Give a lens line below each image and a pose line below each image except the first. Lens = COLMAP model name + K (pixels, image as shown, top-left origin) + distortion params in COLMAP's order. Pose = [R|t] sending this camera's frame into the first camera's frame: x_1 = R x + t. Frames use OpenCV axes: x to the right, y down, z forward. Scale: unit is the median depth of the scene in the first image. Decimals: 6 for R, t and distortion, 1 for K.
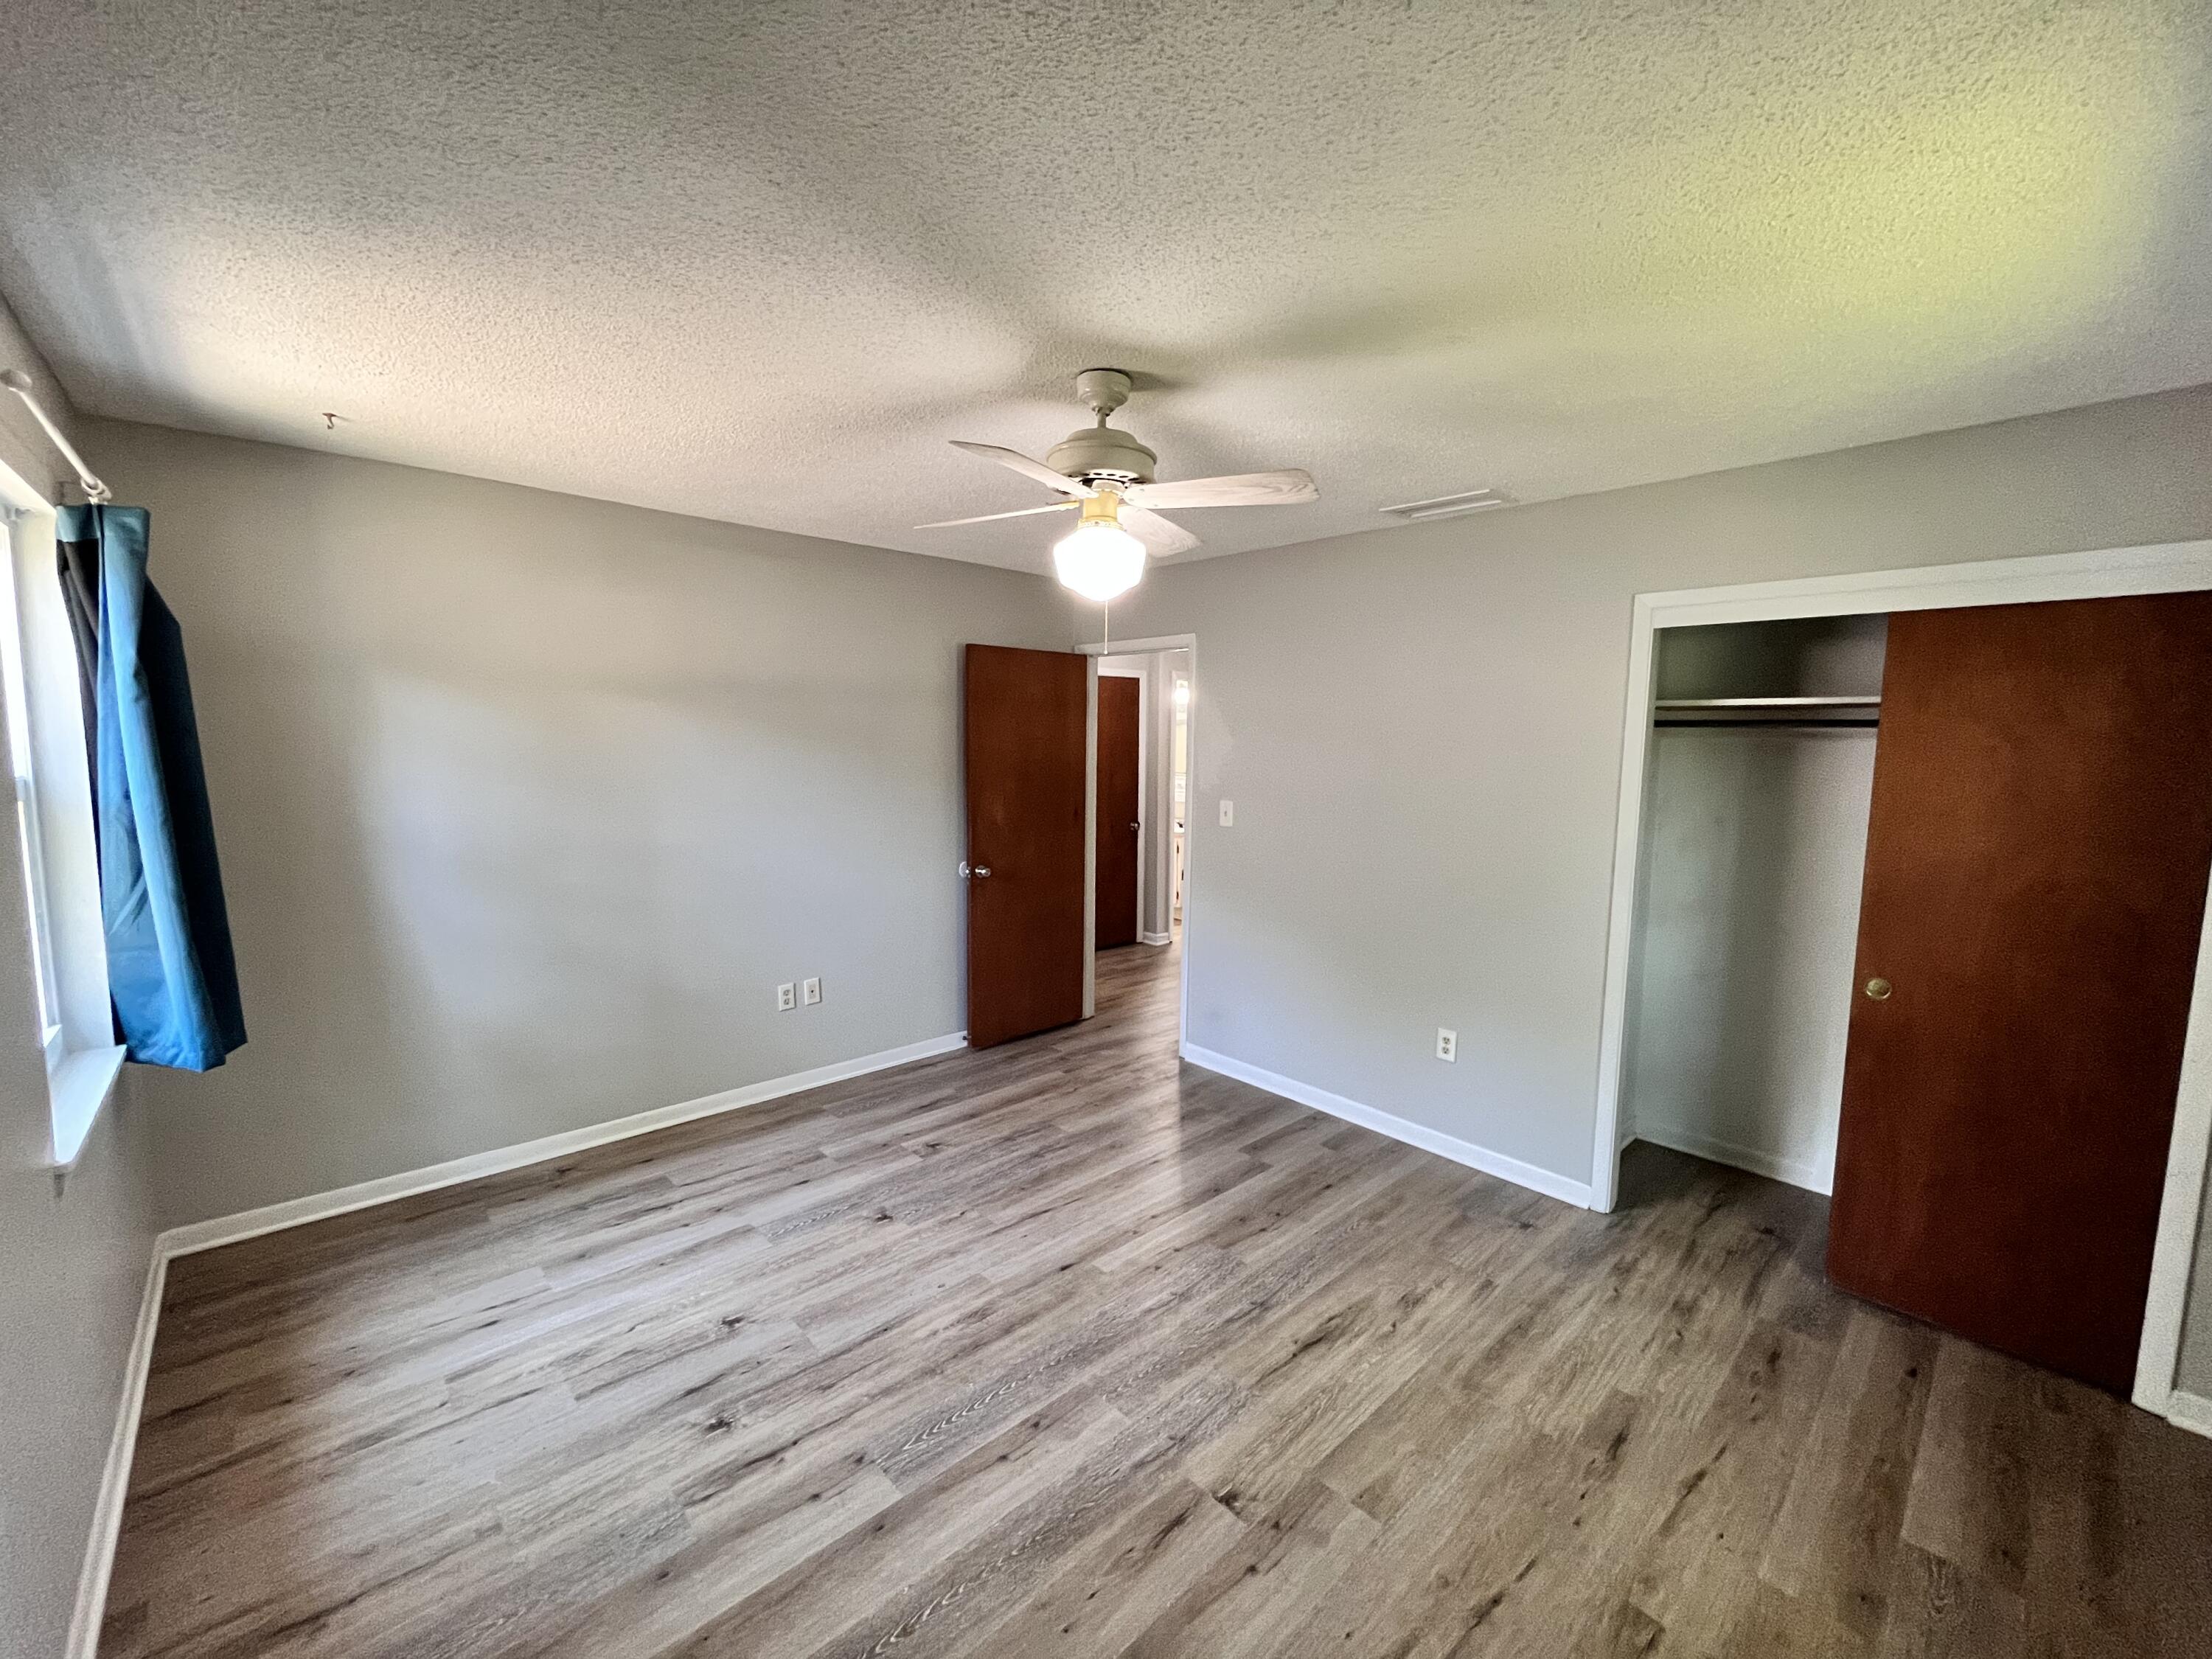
lens RADIAL K [[892.1, 0, 1102.2], [0, 892.1, 825.5], [0, 0, 1]] dist [0.000087, -0.000131]
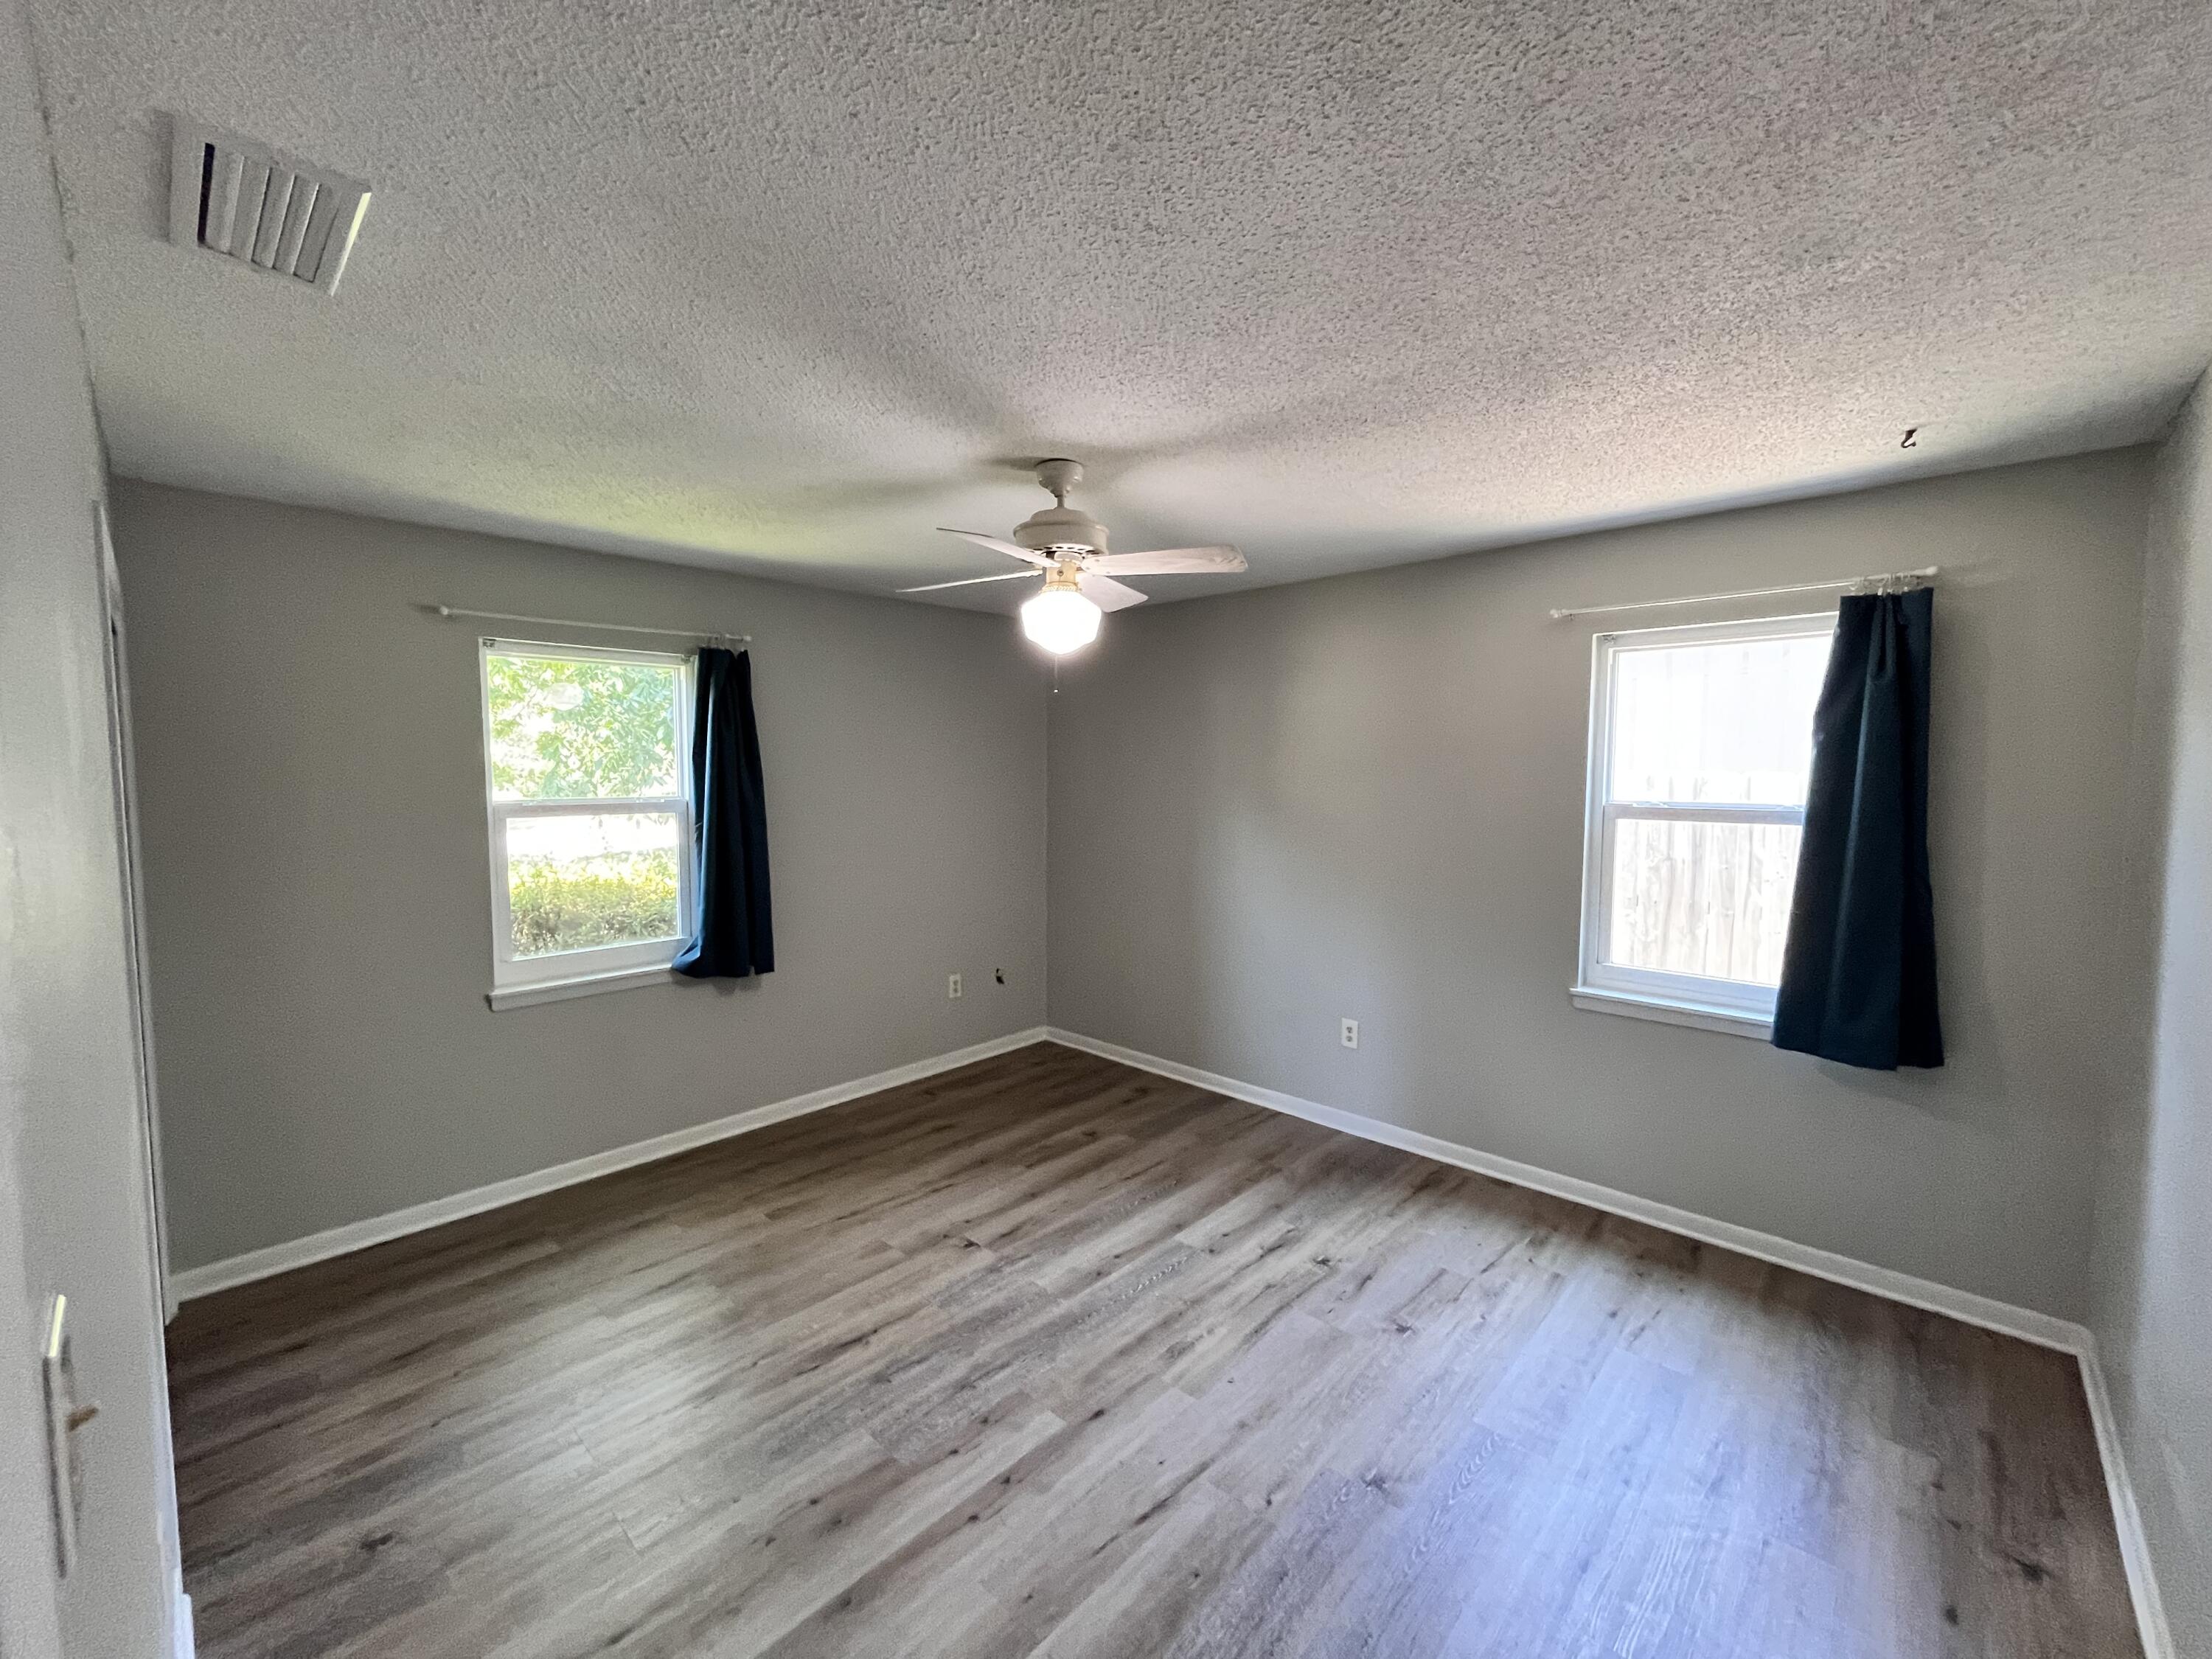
lens RADIAL K [[892.1, 0, 1102.2], [0, 892.1, 825.5], [0, 0, 1]] dist [0.000087, -0.000131]
pose [[-0.997551, -0.010787, -0.069111, 0.021160], [-0.022072, 0.986100, 0.164679, -0.211995], [0.066374, 0.165801, -0.983923, 2.067899]]
